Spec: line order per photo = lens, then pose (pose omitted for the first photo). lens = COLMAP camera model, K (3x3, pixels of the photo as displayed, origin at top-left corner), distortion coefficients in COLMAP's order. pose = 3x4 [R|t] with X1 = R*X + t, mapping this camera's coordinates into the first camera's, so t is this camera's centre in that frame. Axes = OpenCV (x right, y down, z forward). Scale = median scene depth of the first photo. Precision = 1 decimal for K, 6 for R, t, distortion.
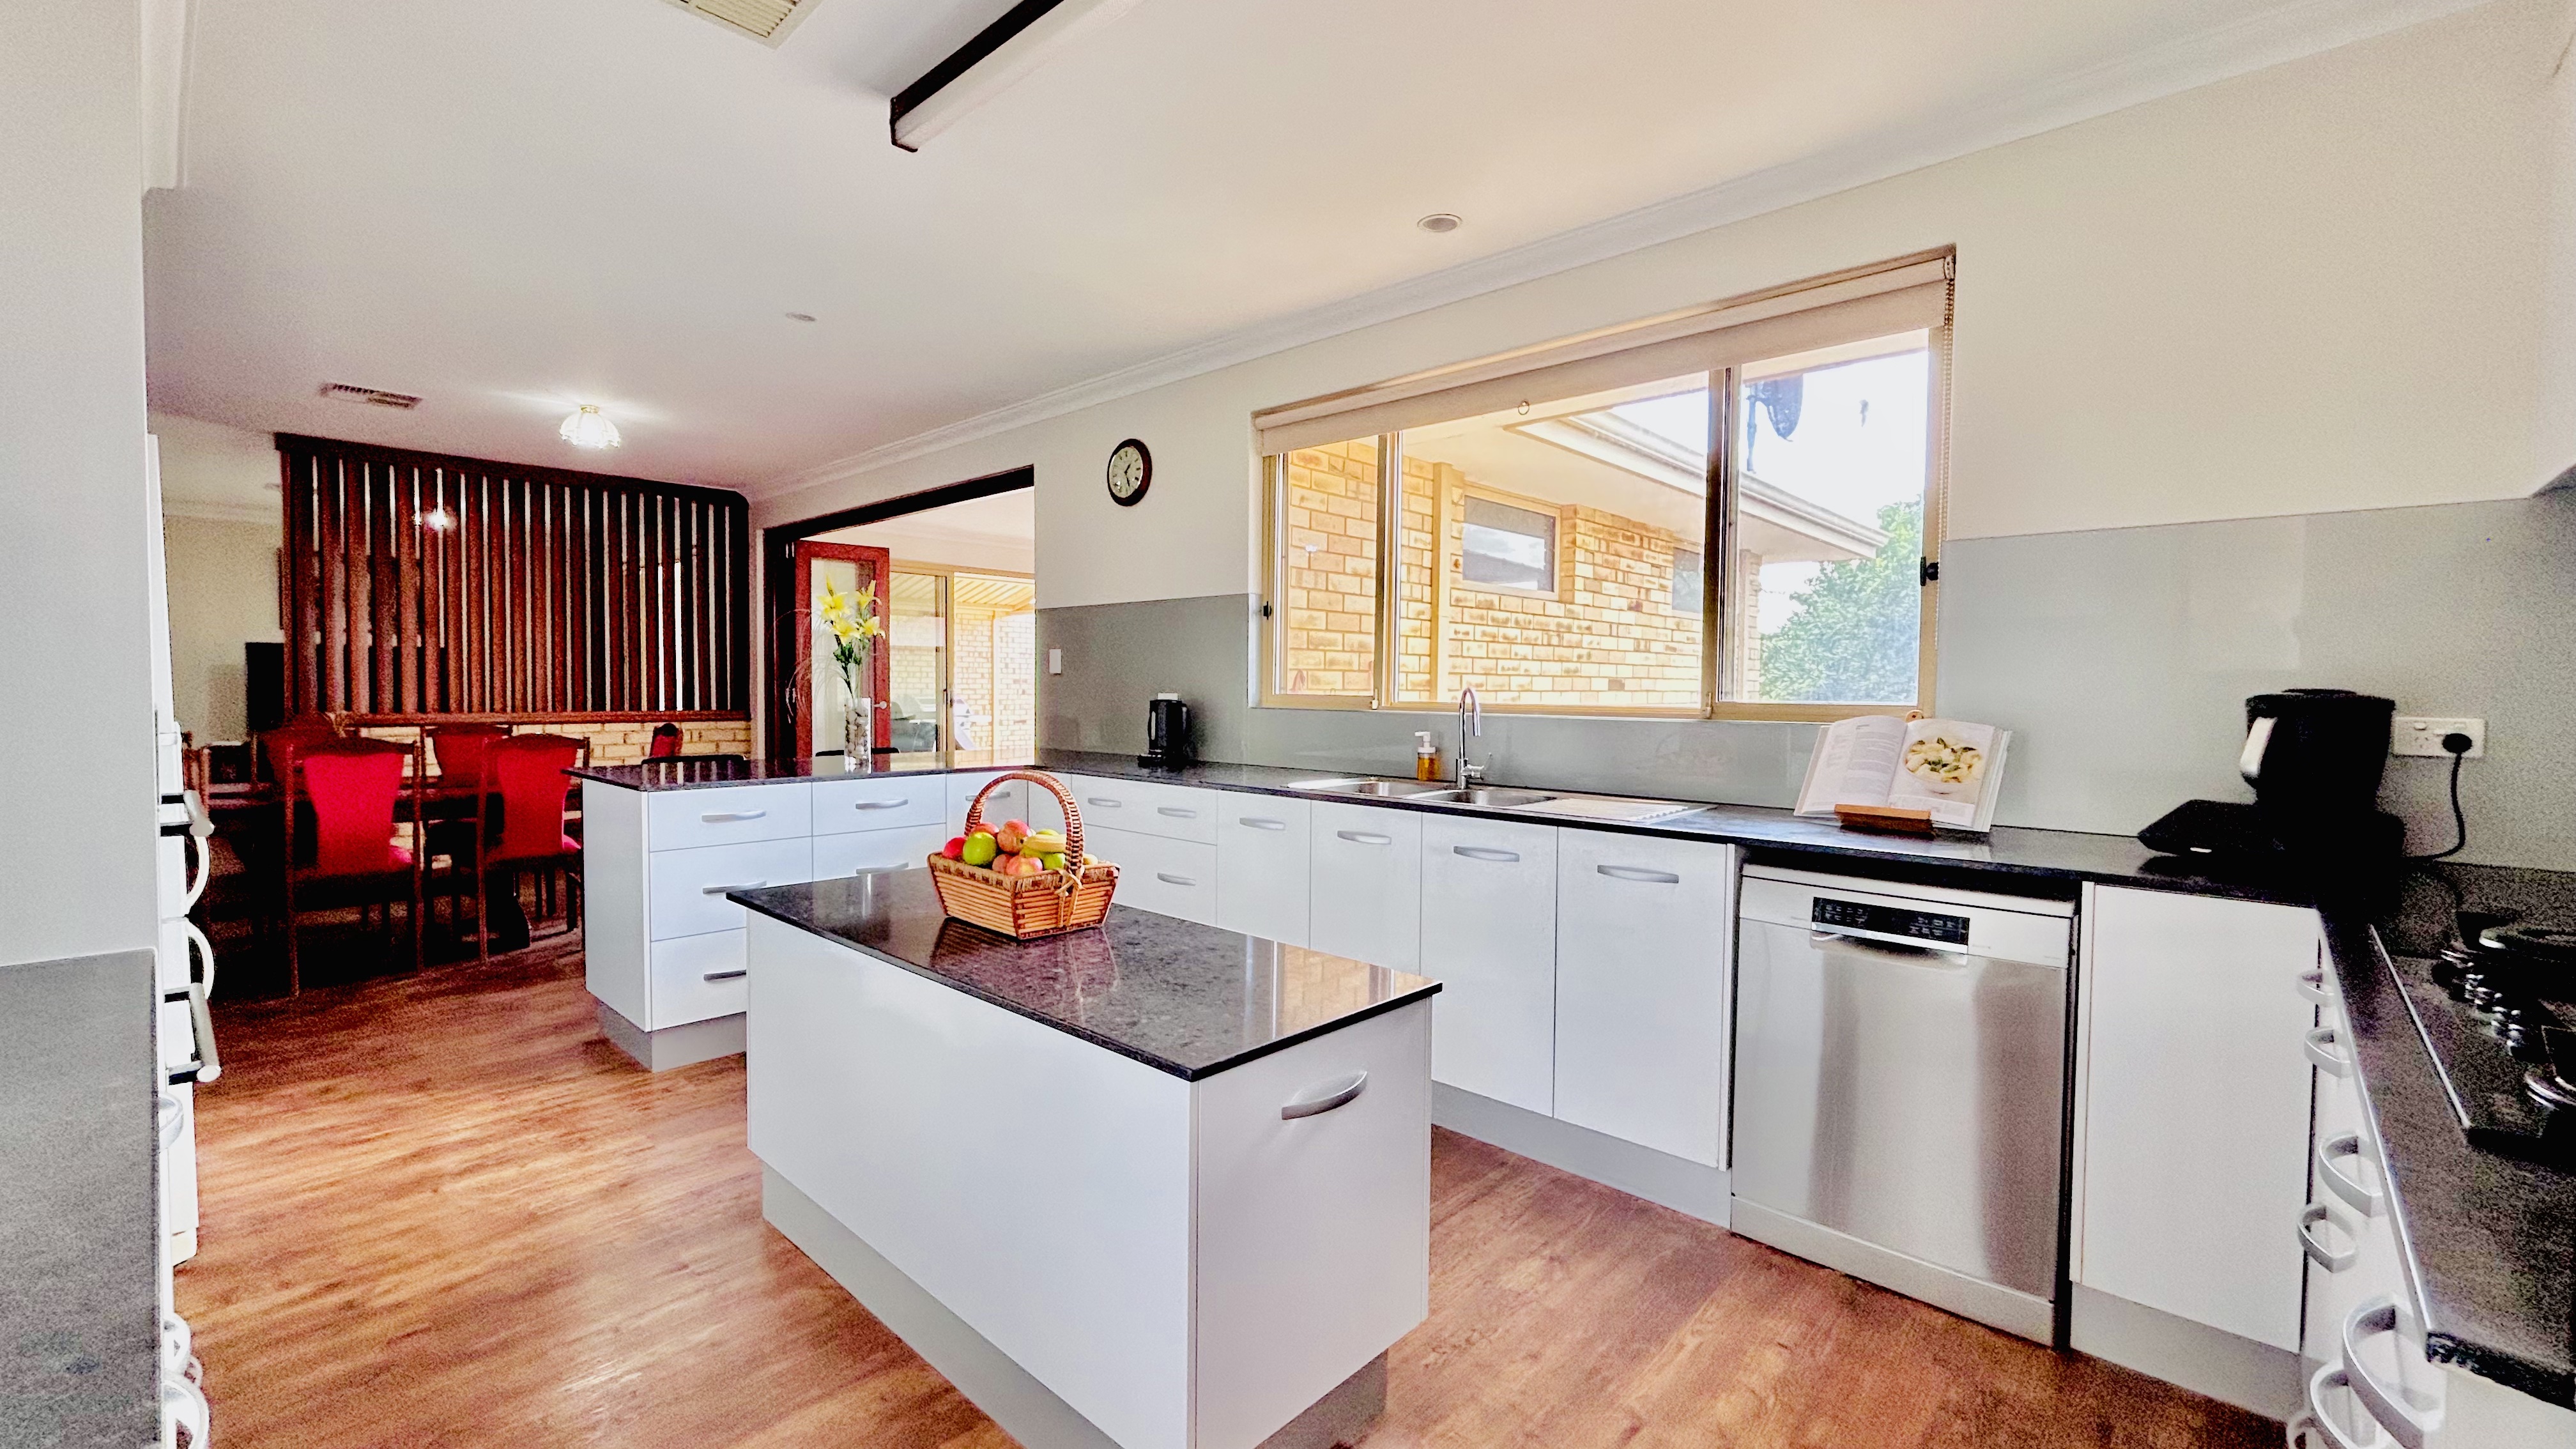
lens RADIAL K [[1044.0, 0, 1268.6], [0, 1044.0, 721.1], [0, 0, 1]] dist [-0.002621, -0.000537]
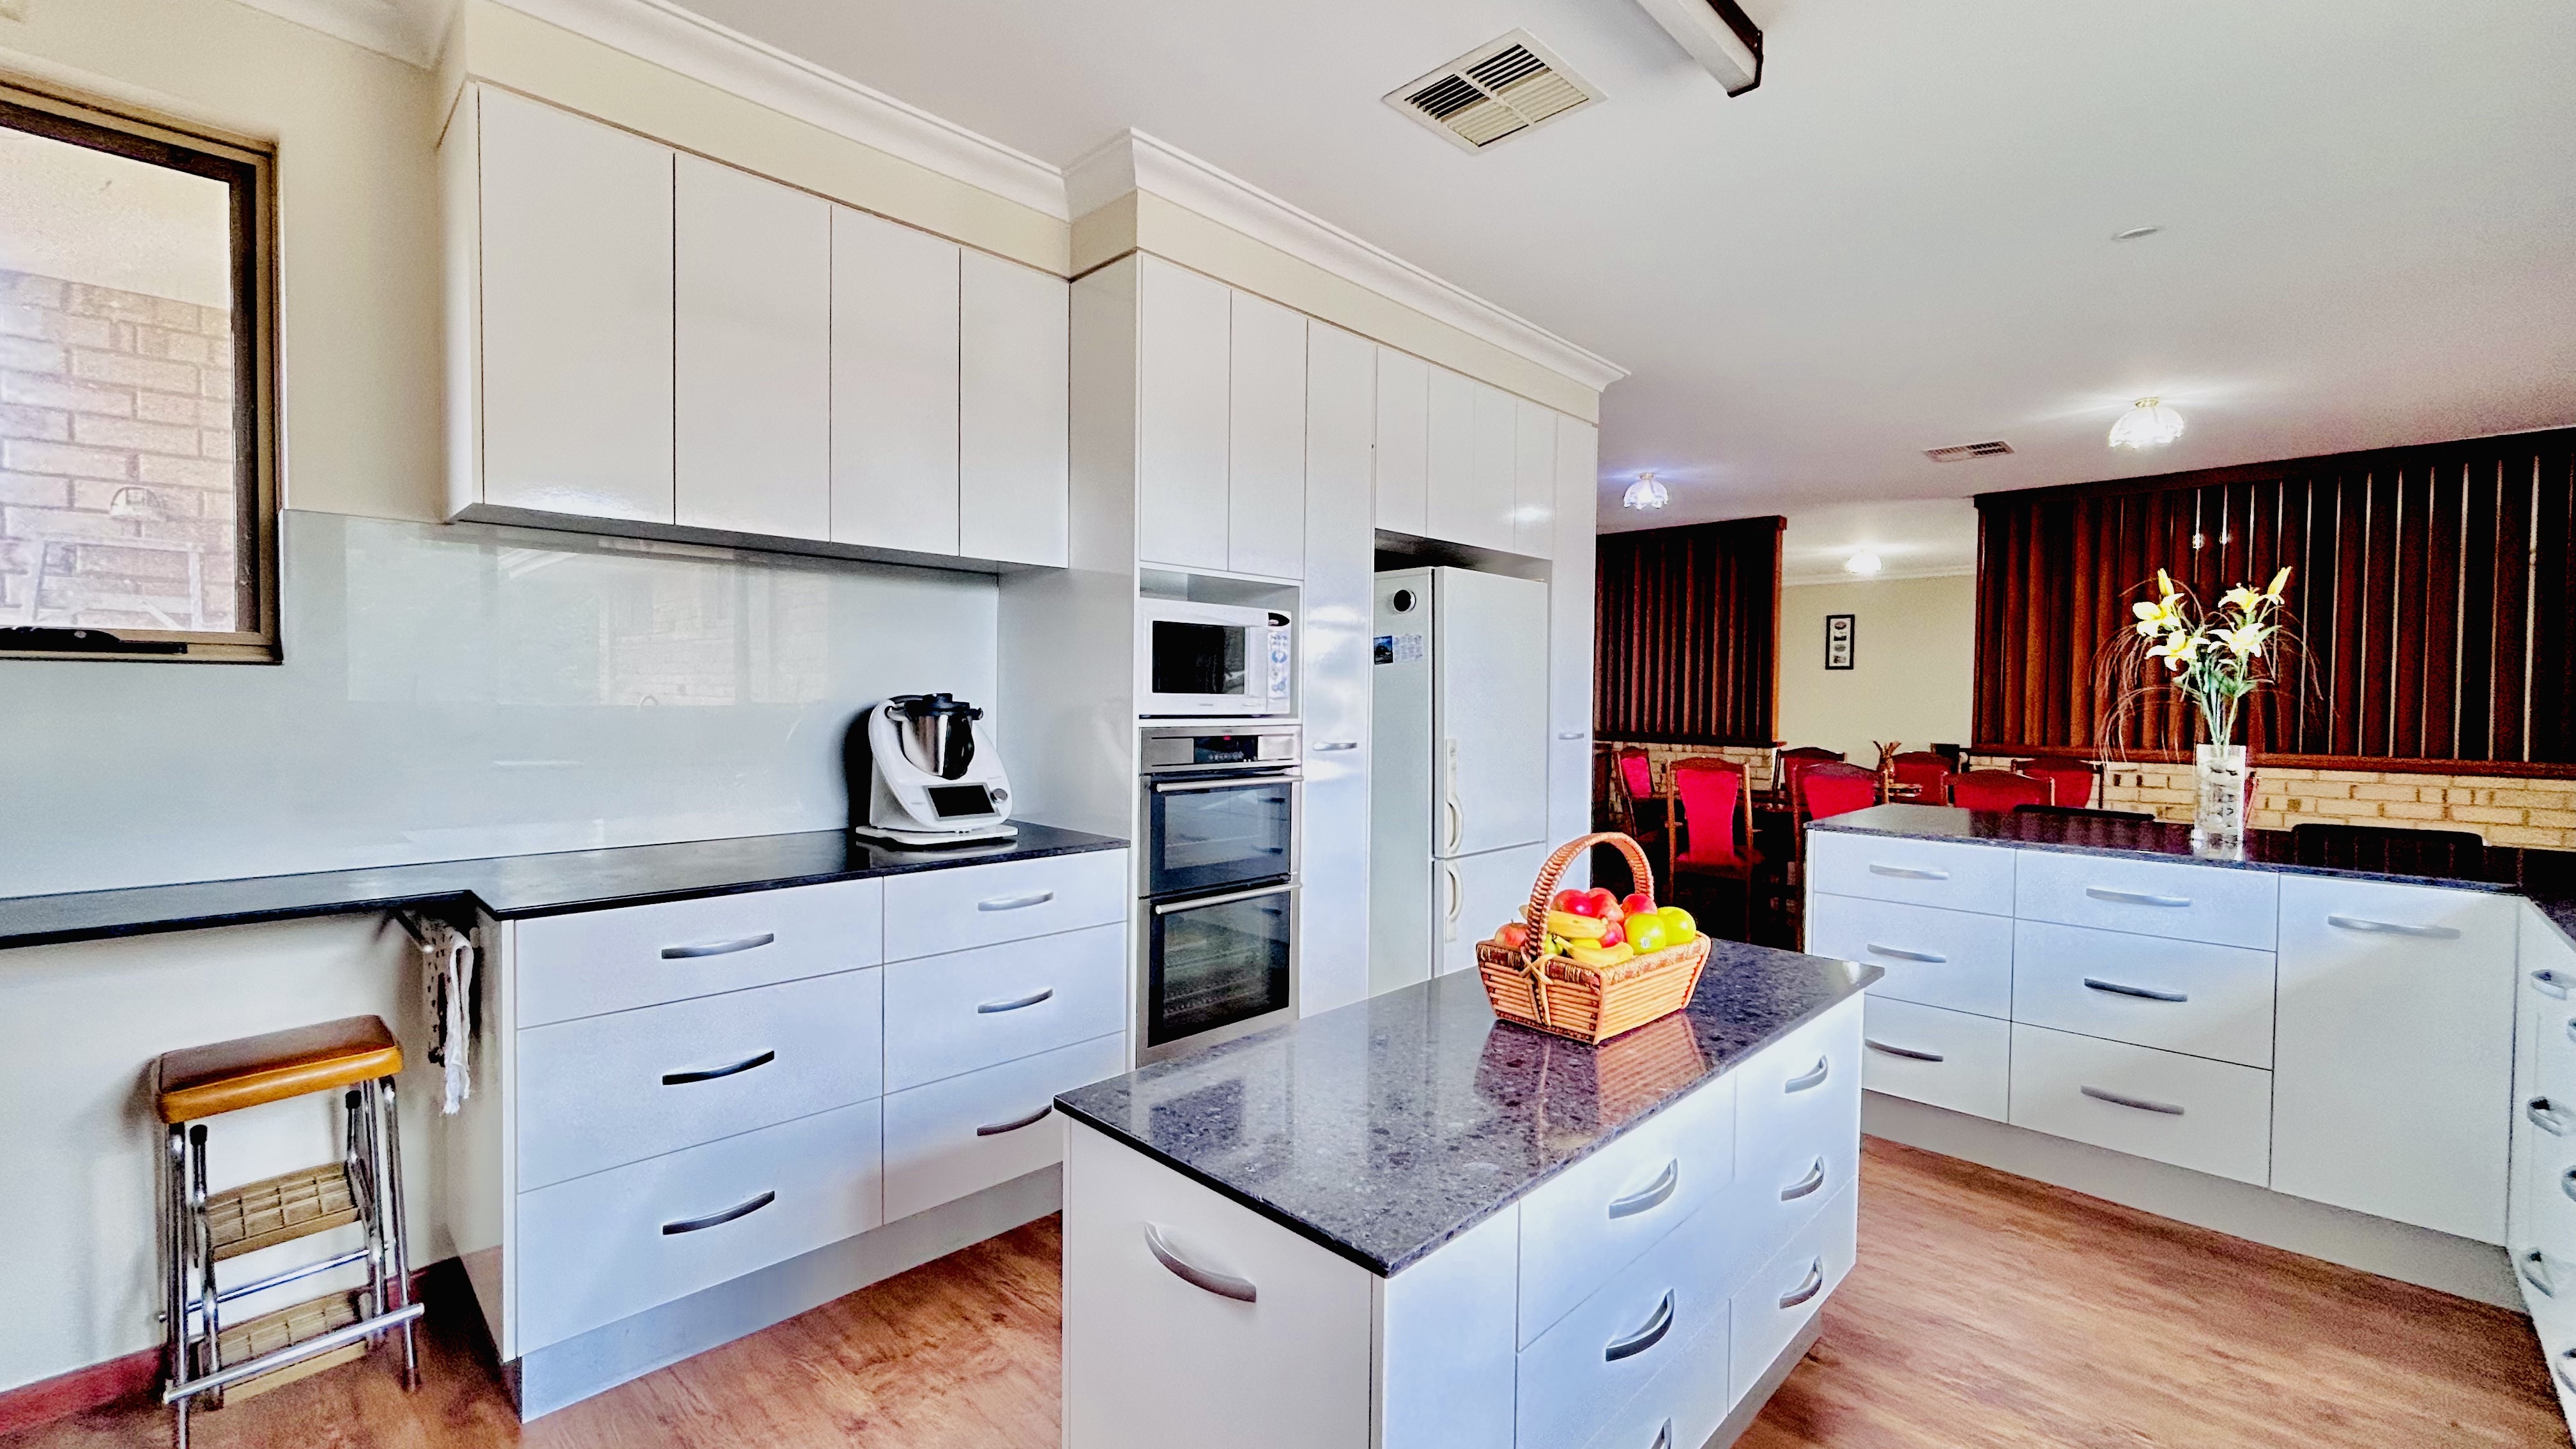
lens RADIAL K [[1044.0, 0, 1276.1], [0, 1044.0, 720.0], [0, 0, 1]] dist [-0.002621, -0.000537]
pose [[-0.045129, 0.015757, -0.998857, 0.306238], [-0.045698, 0.998796, 0.017820, -0.022101], [0.997935, 0.046450, -0.044354, 0.402486]]
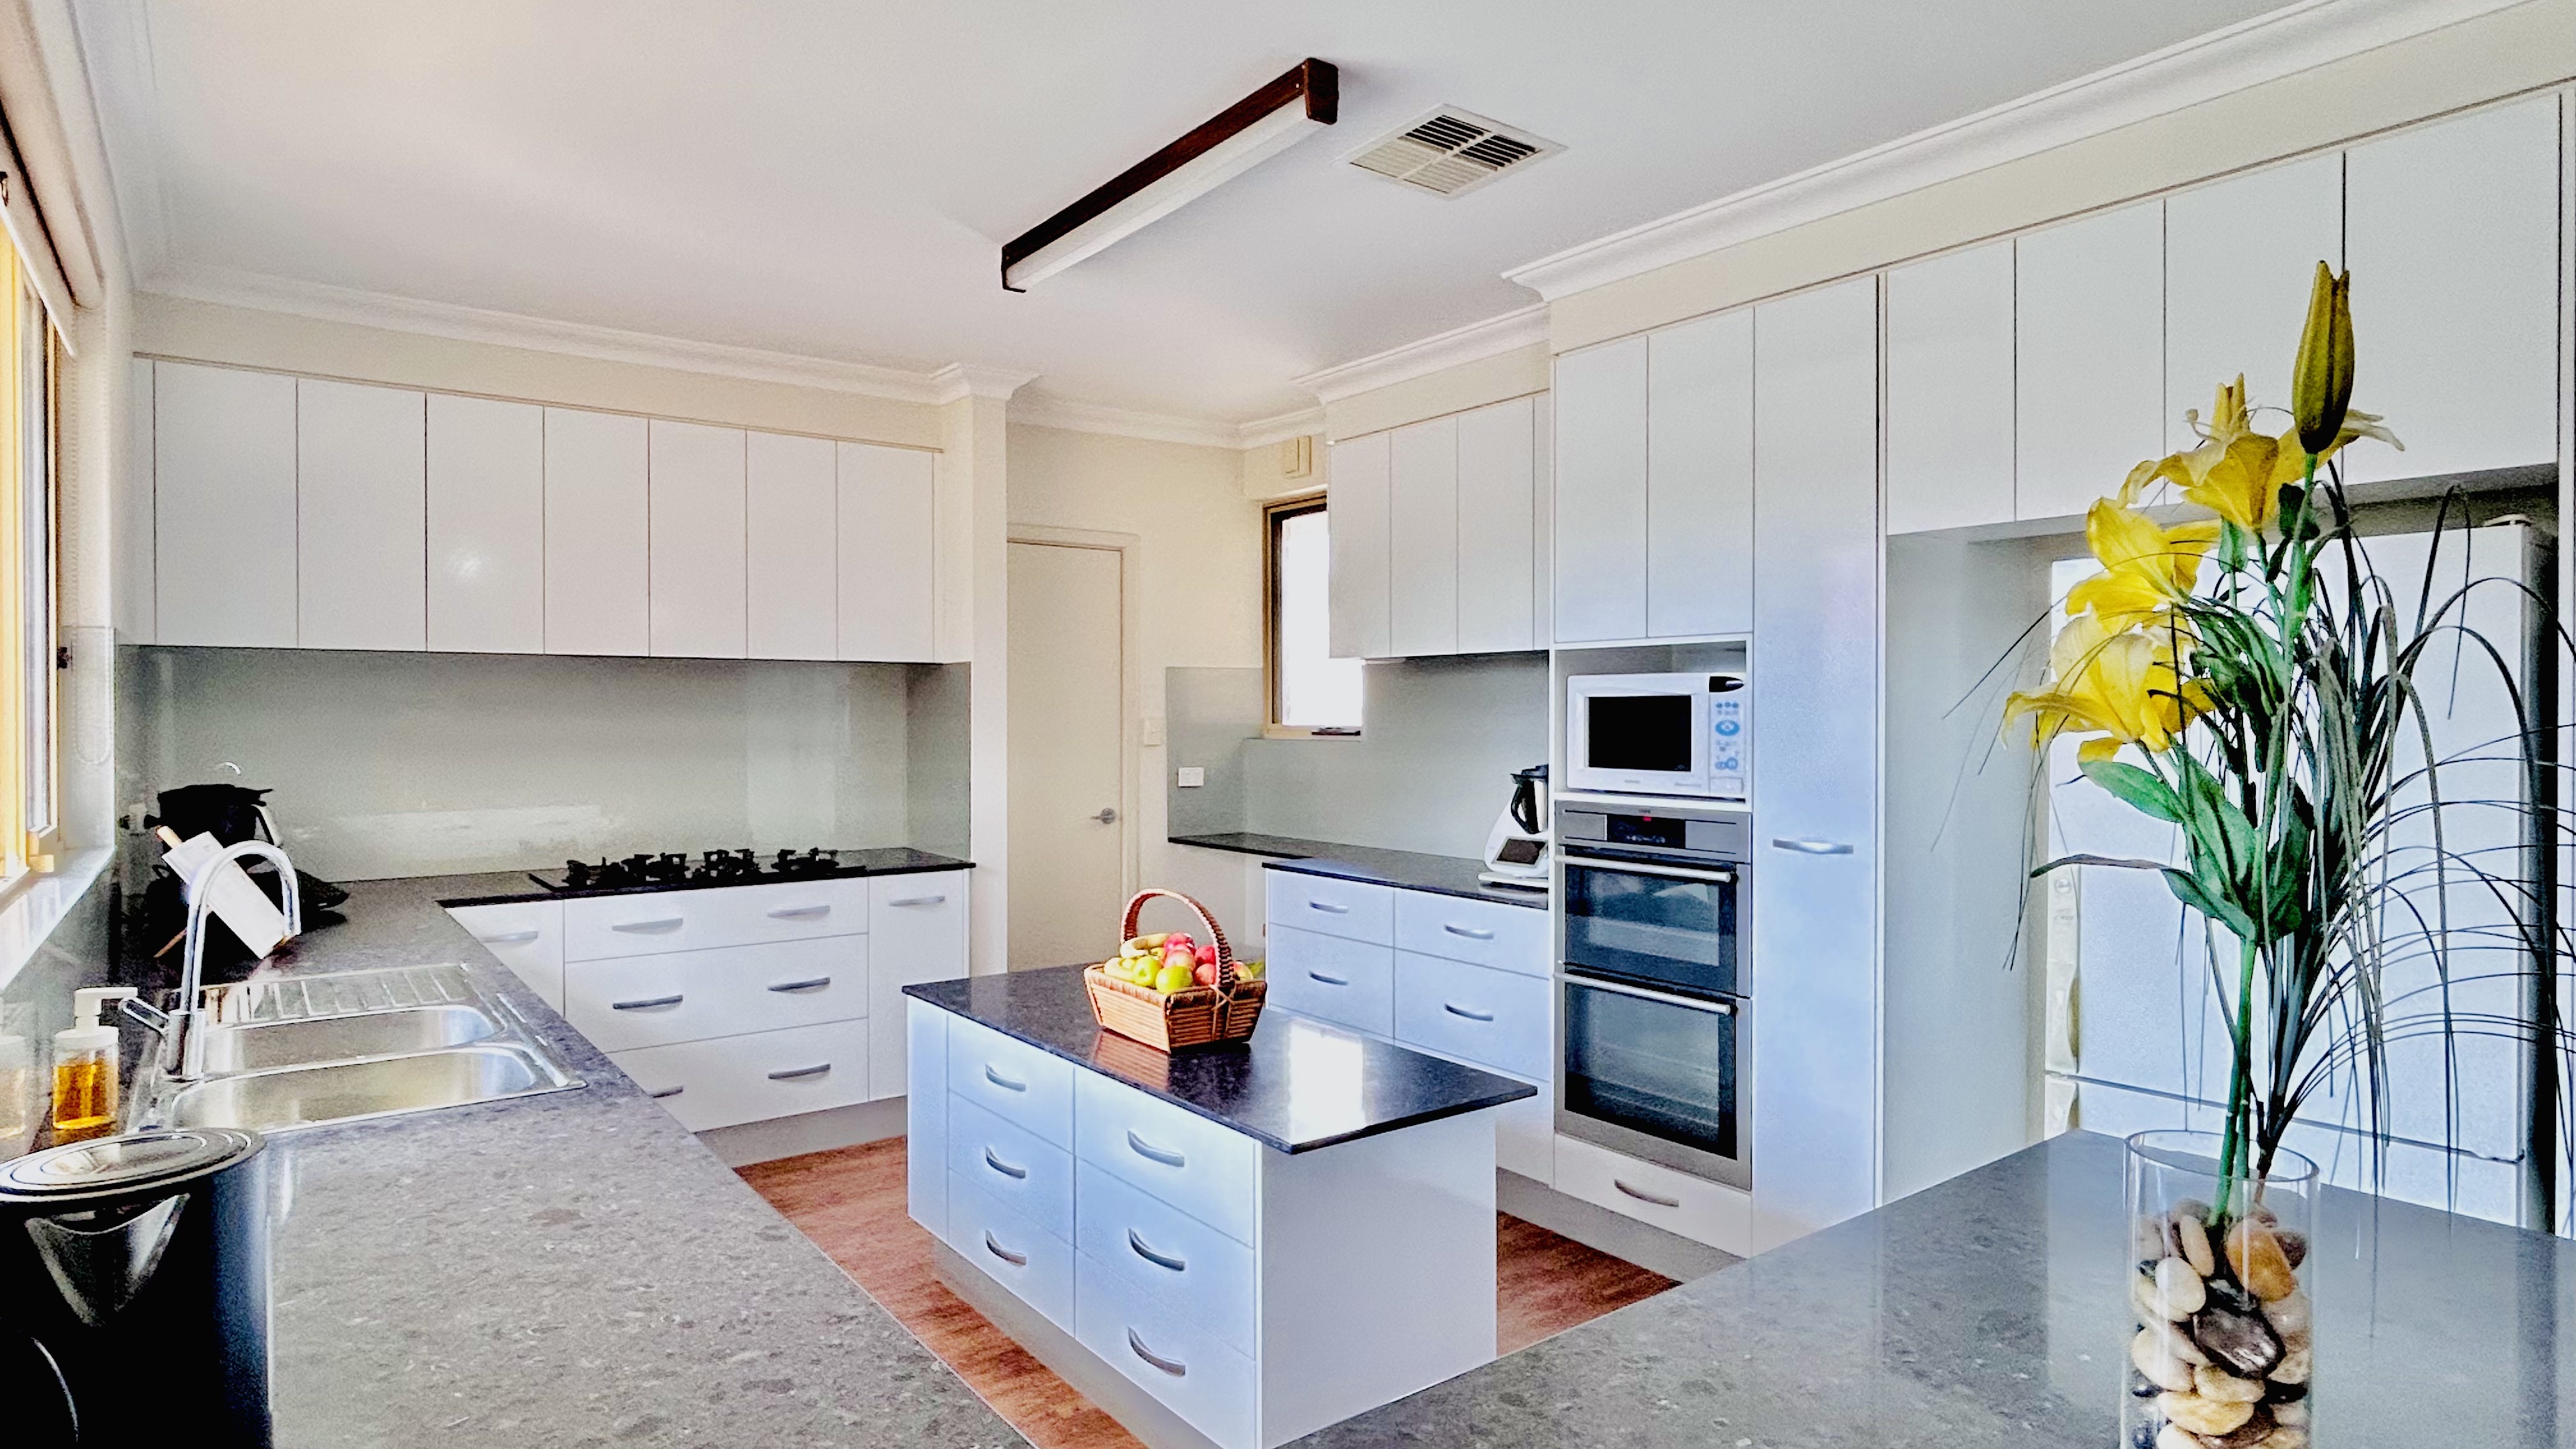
lens RADIAL K [[1389.2, 0, 1288.6], [0, 1389.2, 723.1], [0, 0, 1]] dist [-0.001035, -0.000024]
pose [[-0.985126, -0.008873, 0.171602, -0.294934], [-0.001377, 0.999041, 0.043753, -0.089351], [-0.171825, 0.042866, -0.984194, 1.184169]]
